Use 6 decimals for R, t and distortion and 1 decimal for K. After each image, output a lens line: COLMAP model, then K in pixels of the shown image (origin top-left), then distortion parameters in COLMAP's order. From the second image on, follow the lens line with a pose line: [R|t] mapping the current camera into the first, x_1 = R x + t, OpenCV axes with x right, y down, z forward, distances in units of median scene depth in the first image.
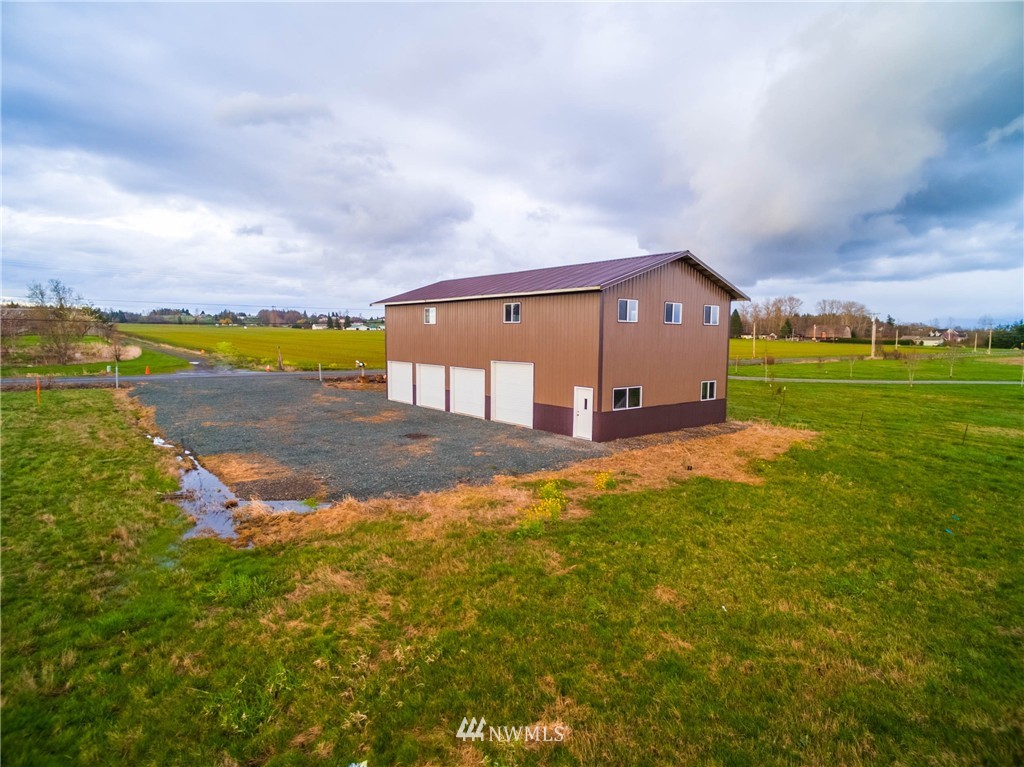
lens RADIAL K [[575.8, 0, 508.7], [0, 575.8, 389.2], [0, 0, 1]] dist [0.013543, -0.002955]
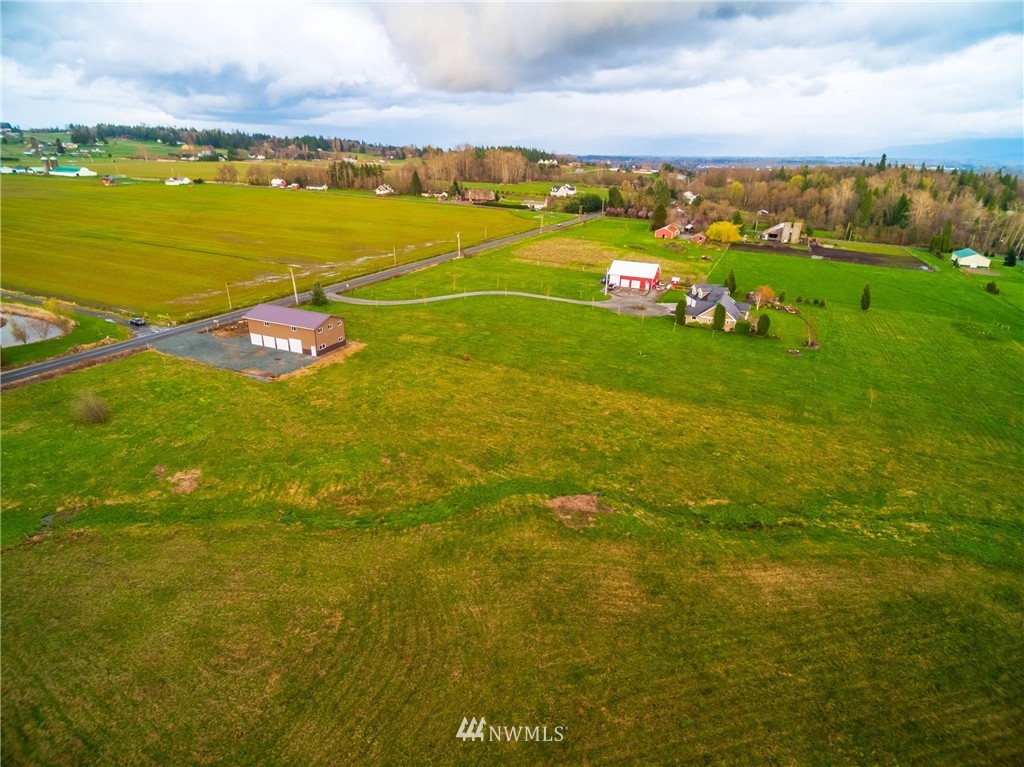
lens RADIAL K [[575.8, 0, 508.7], [0, 575.8, 389.2], [0, 0, 1]] dist [0.013543, -0.002955]
pose [[0.886821, -0.166028, 0.431257, -0.534743], [0.028775, 0.951259, 0.307048, -1.032791], [-0.461215, -0.259887, 0.848374, -3.770659]]
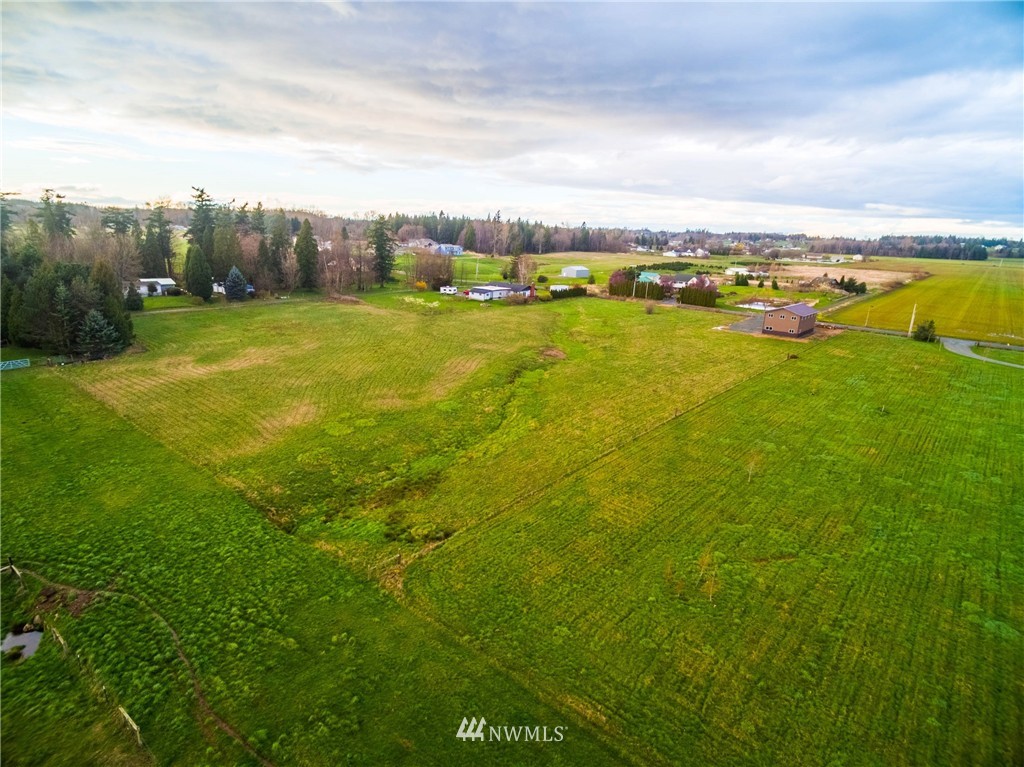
lens RADIAL K [[598.4, 0, 512.0], [0, 598.4, 383.5], [0, 0, 1]] dist [0.016916, -0.000909]
pose [[0.237294, 0.235933, -0.942352, 5.696835], [-0.136323, 0.968547, 0.208164, -0.382504], [0.961825, 0.079068, 0.261994, -3.299371]]
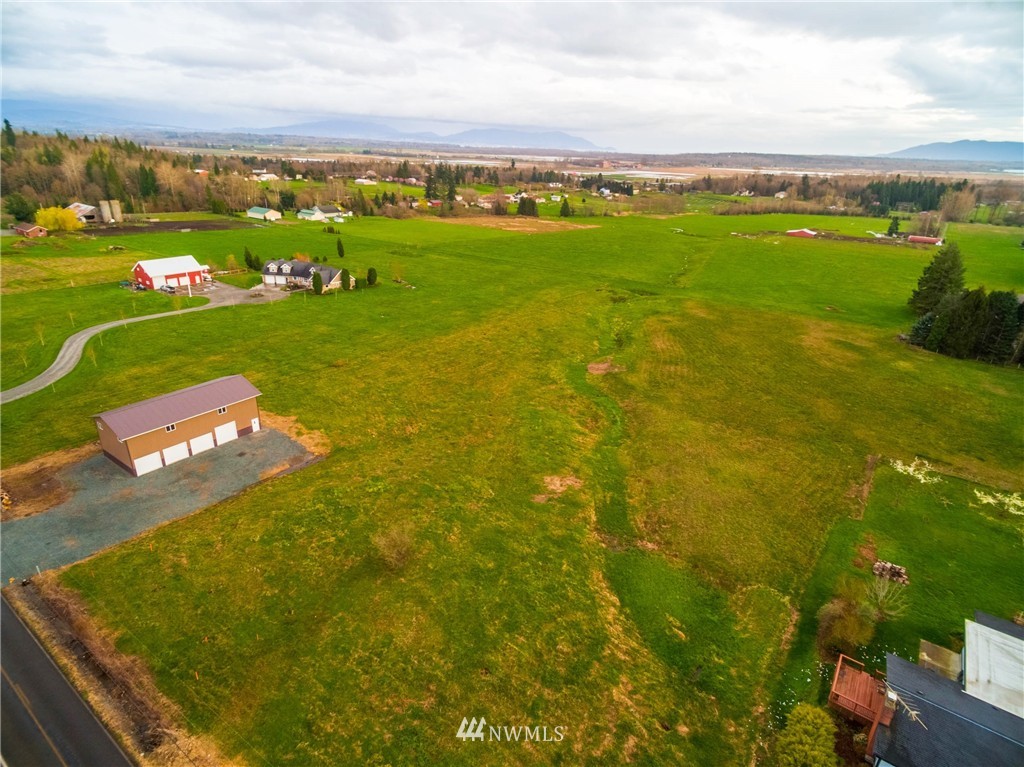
lens RADIAL K [[575.8, 0, 508.7], [0, 575.8, 389.2], [0, 0, 1]] dist [0.013543, -0.002955]
pose [[-0.265380, -0.395440, 0.879318, -3.216138], [0.053329, 0.904603, 0.422906, -1.524636], [-0.962668, 0.159124, -0.218975, 0.163788]]
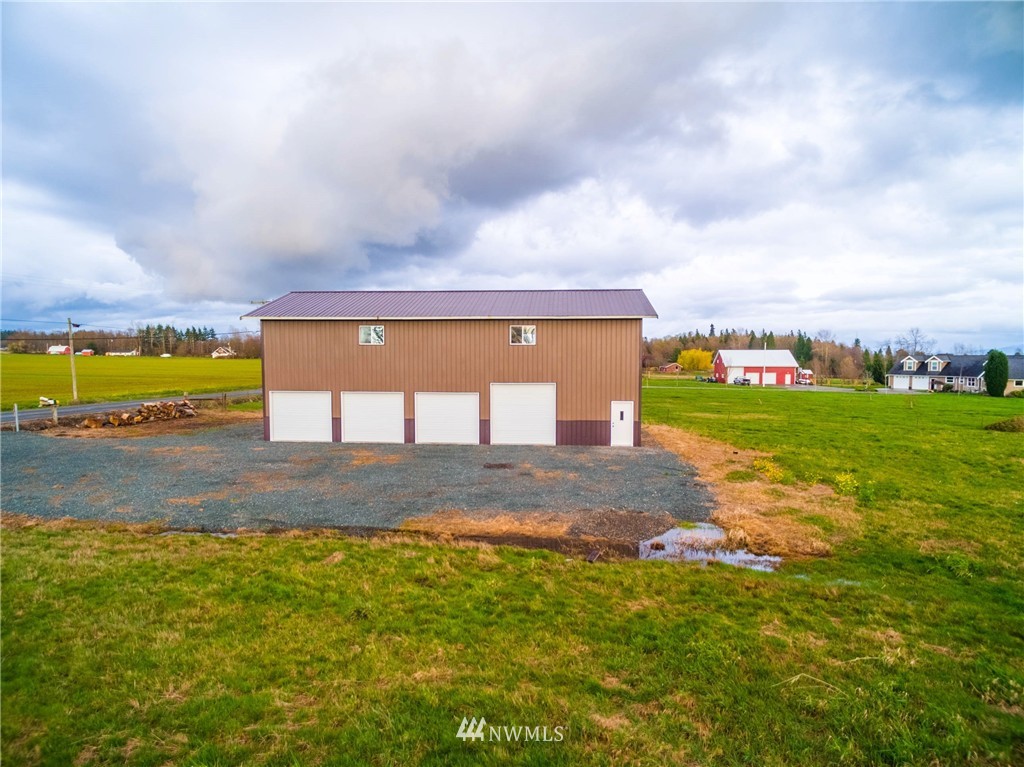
lens RADIAL K [[585.2, 0, 512.0], [0, 585.2, 383.5], [0, 0, 1]] dist [0.012052, -0.001867]
pose [[0.686716, -0.041216, 0.725756, -0.778540], [0.073626, 0.997201, -0.013034, -0.035602], [-0.723188, 0.062385, 0.687828, 0.310553]]
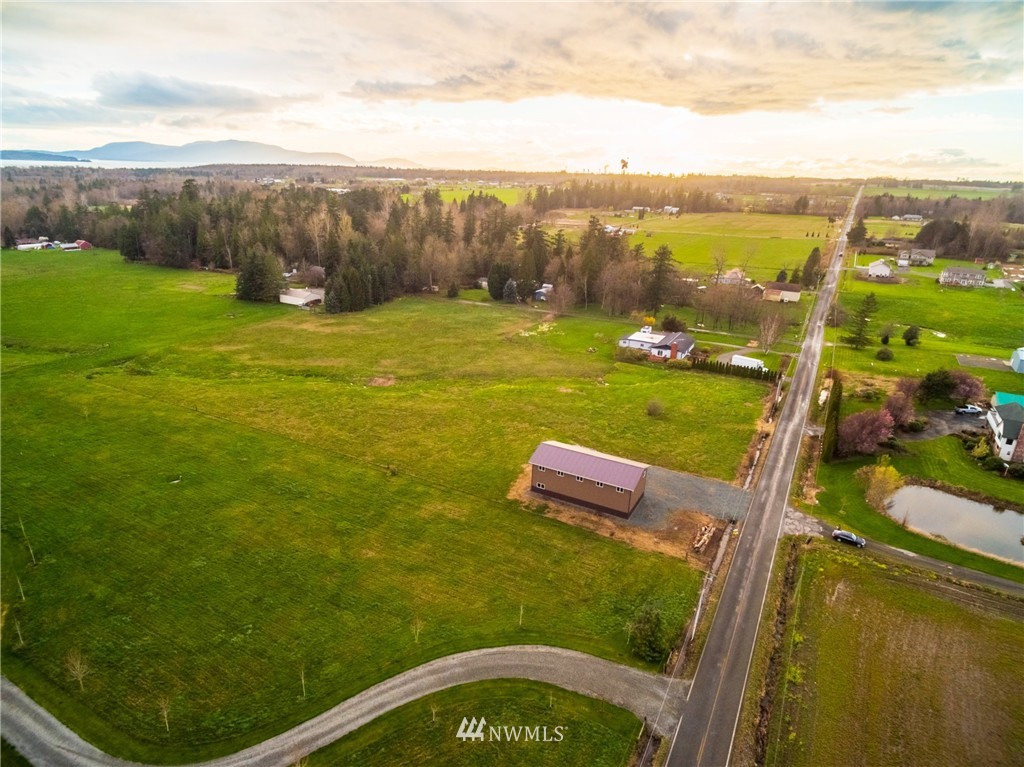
lens RADIAL K [[598.4, 0, 512.0], [0, 598.4, 383.5], [0, 0, 1]] dist [0.016916, -0.000909]
pose [[-0.919620, 0.096658, -0.380732, 2.057675], [-0.075135, 0.908073, 0.412017, -2.337032], [0.385557, 0.407505, -0.827819, 4.200631]]
